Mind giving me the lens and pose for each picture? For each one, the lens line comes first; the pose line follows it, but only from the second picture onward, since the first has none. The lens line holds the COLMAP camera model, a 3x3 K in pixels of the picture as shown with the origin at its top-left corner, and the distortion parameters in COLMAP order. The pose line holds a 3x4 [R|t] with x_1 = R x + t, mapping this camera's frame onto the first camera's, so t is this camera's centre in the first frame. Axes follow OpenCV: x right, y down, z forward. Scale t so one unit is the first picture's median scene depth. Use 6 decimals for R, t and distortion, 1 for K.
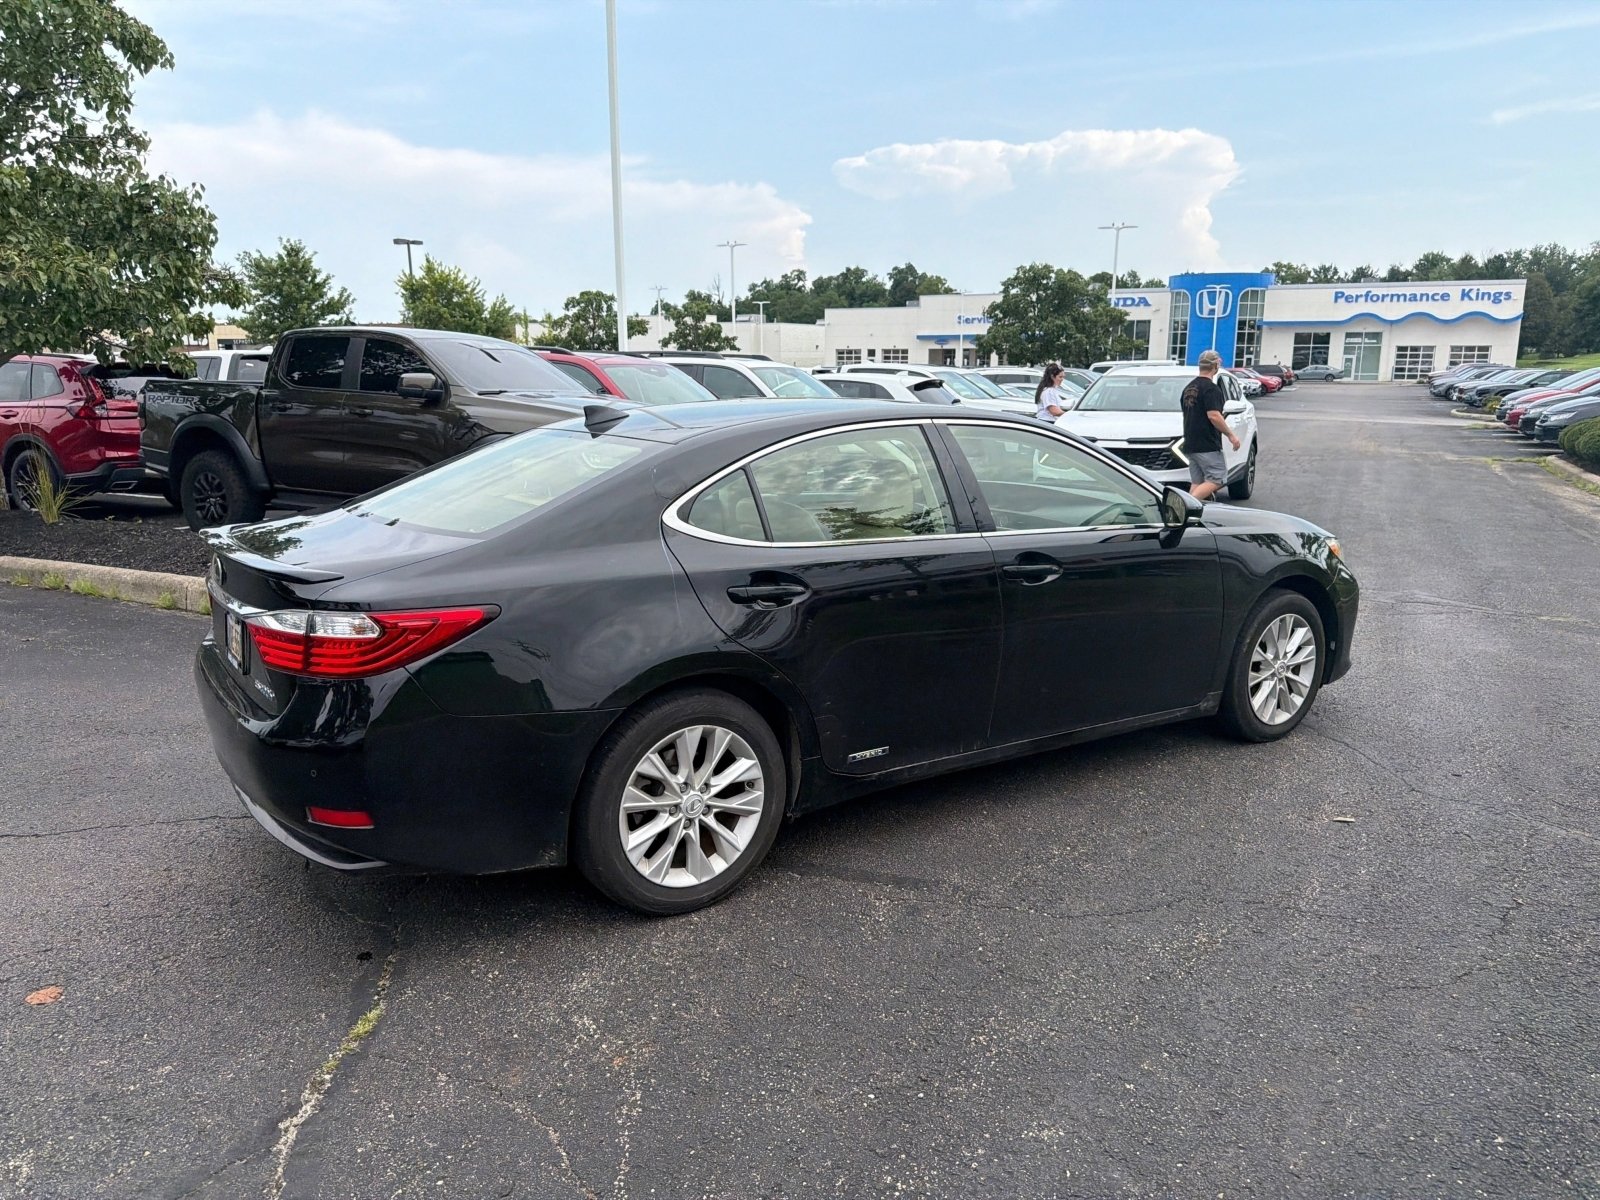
lens RADIAL K [[1114.2, 0, 785.9], [0, 1114.2, 606.8], [0, 0, 1]] dist [0.086903, -0.112474]
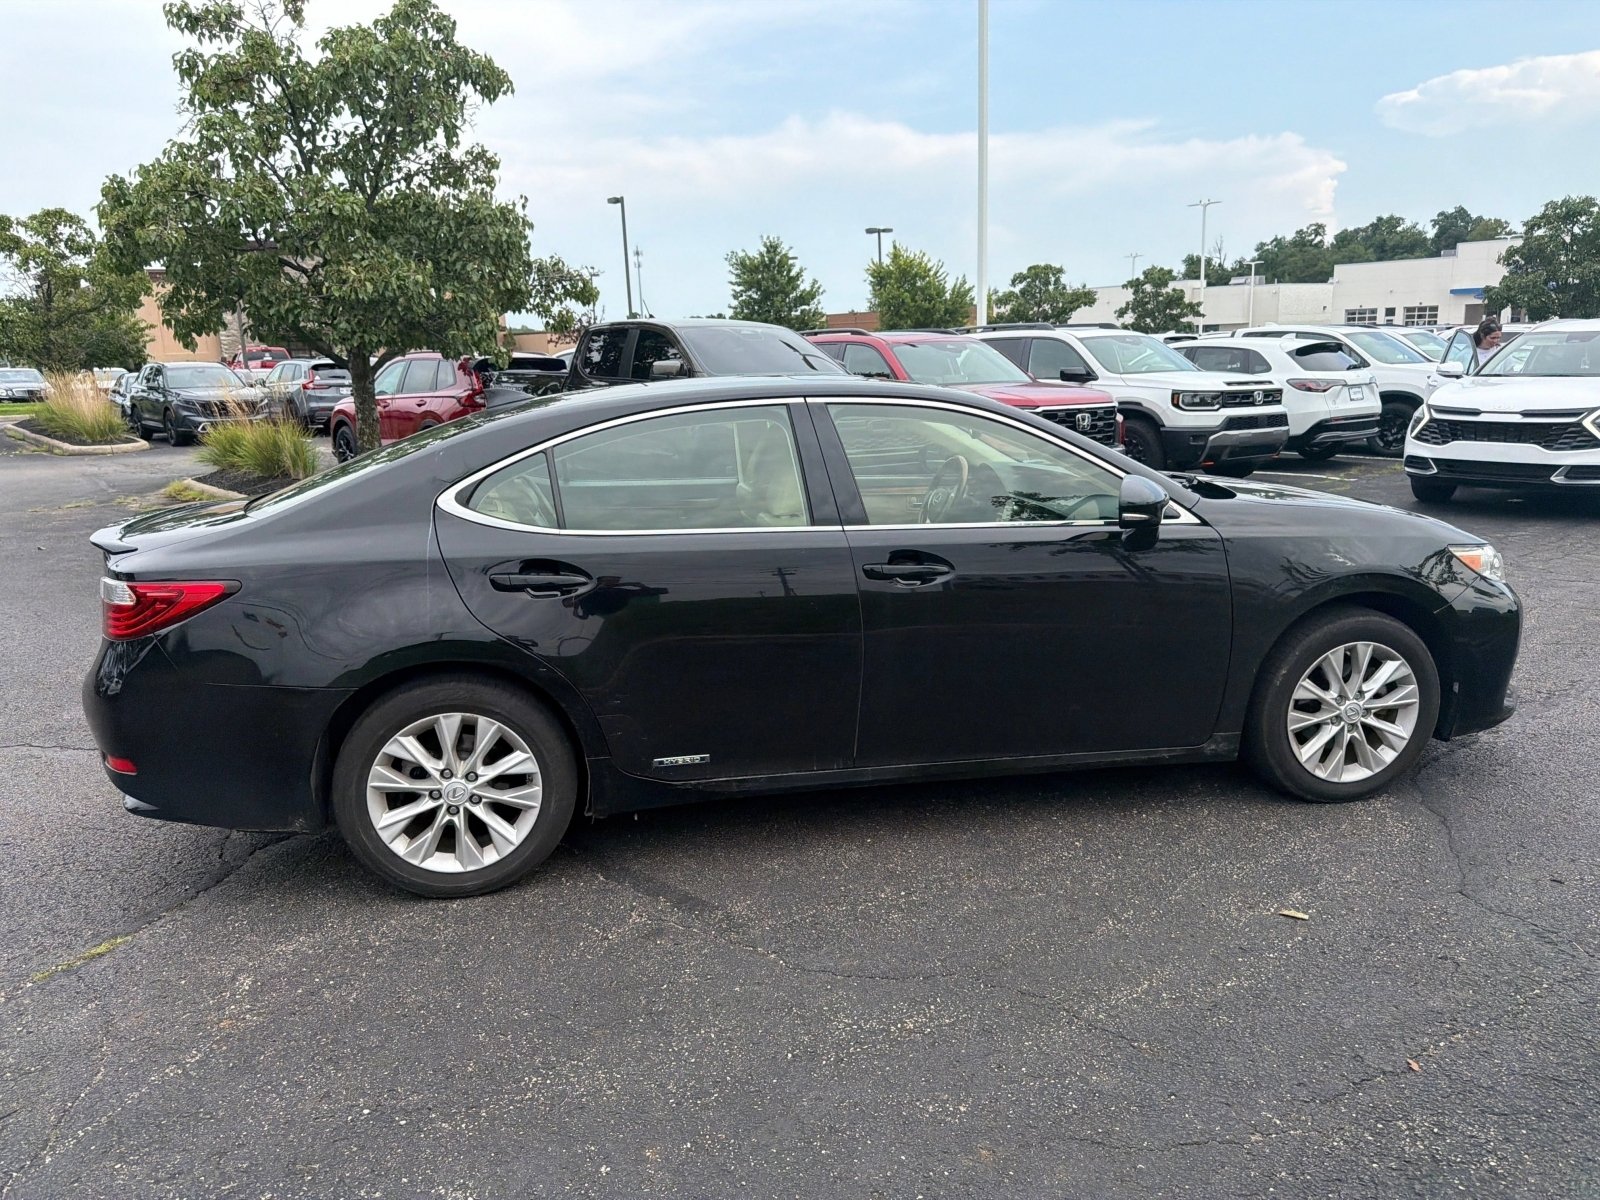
lens RADIAL K [[1125.3, 0, 815.3], [0, 1125.3, 596.7], [0, 0, 1]] dist [0.038211, -0.040214]
pose [[0.917666, 0.053789, -0.393695, 0.220168], [-0.049502, 0.998552, 0.021042, -0.012108], [0.394257, 0.000179, 0.919000, 0.075362]]
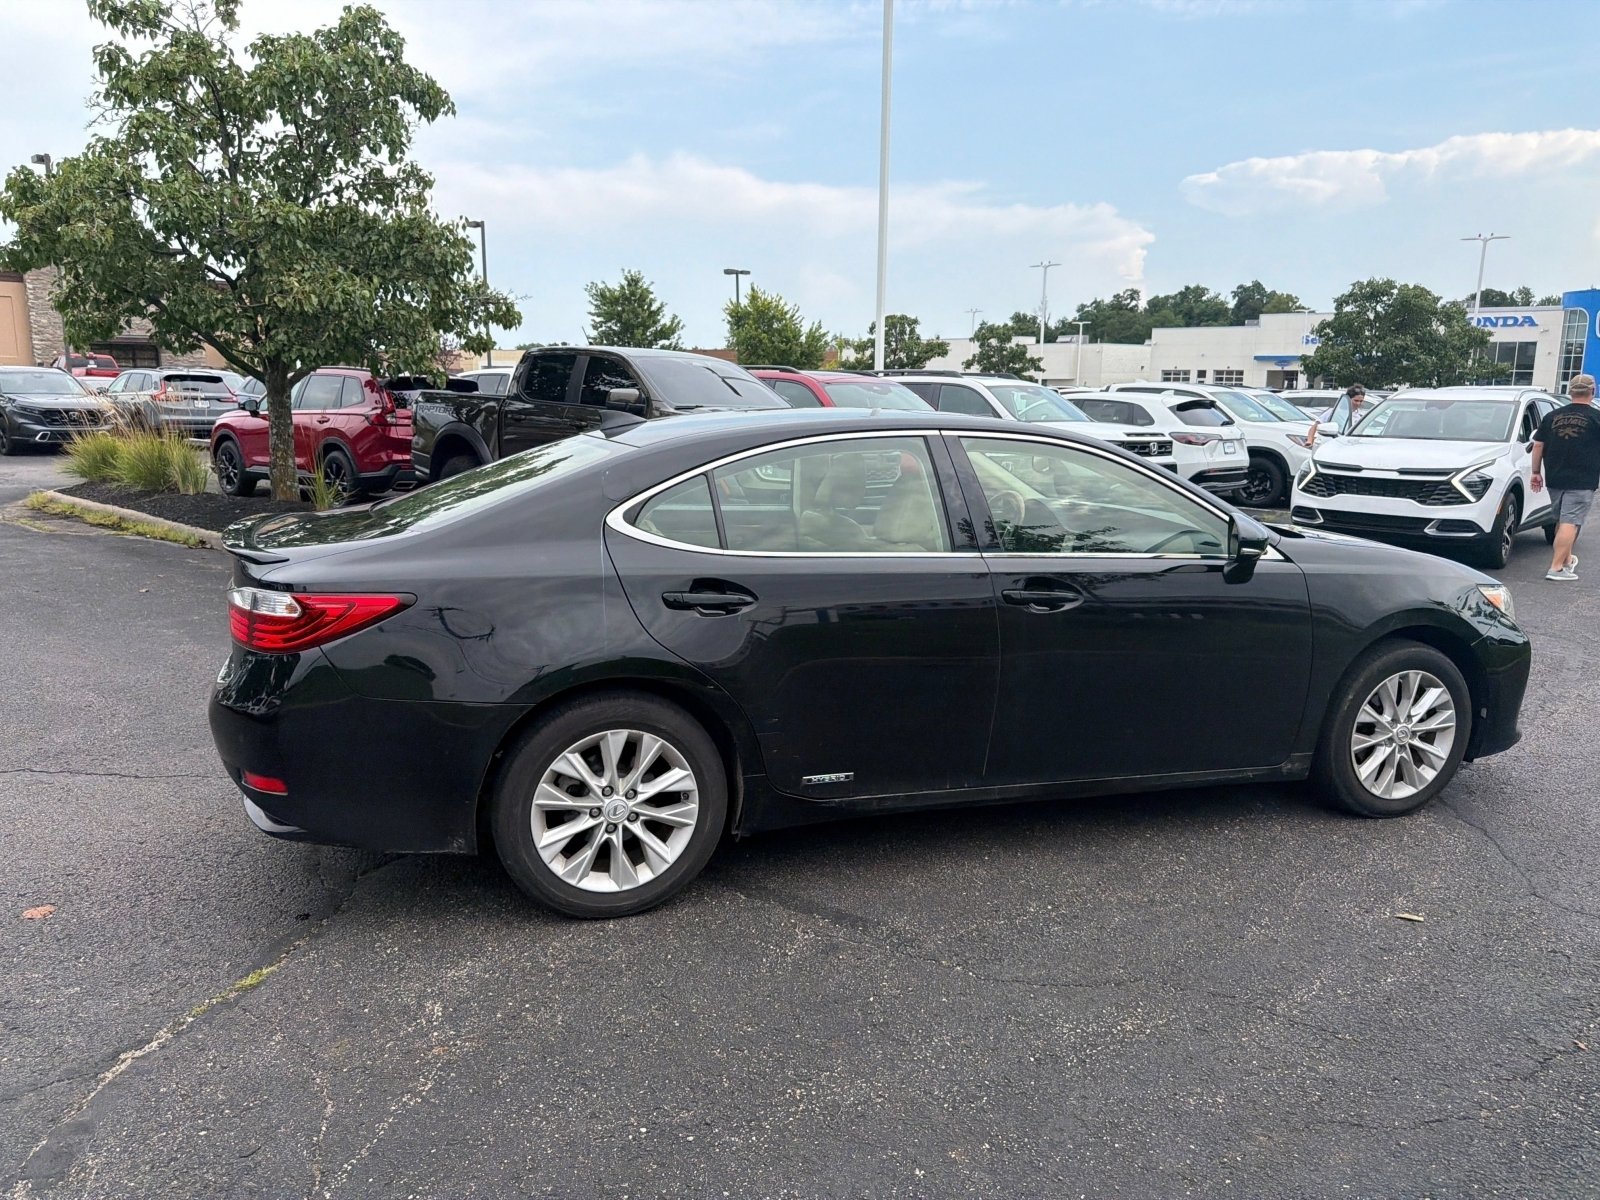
lens RADIAL K [[1124.6, 0, 803.0], [0, 1124.6, 577.2], [0, 0, 1]] dist [0.037076, -0.031091]
pose [[0.962940, 0.055519, -0.263939, 0.121375], [-0.067186, 0.997113, -0.035377, -0.001424], [0.261213, 0.051799, 0.963890, 0.026103]]
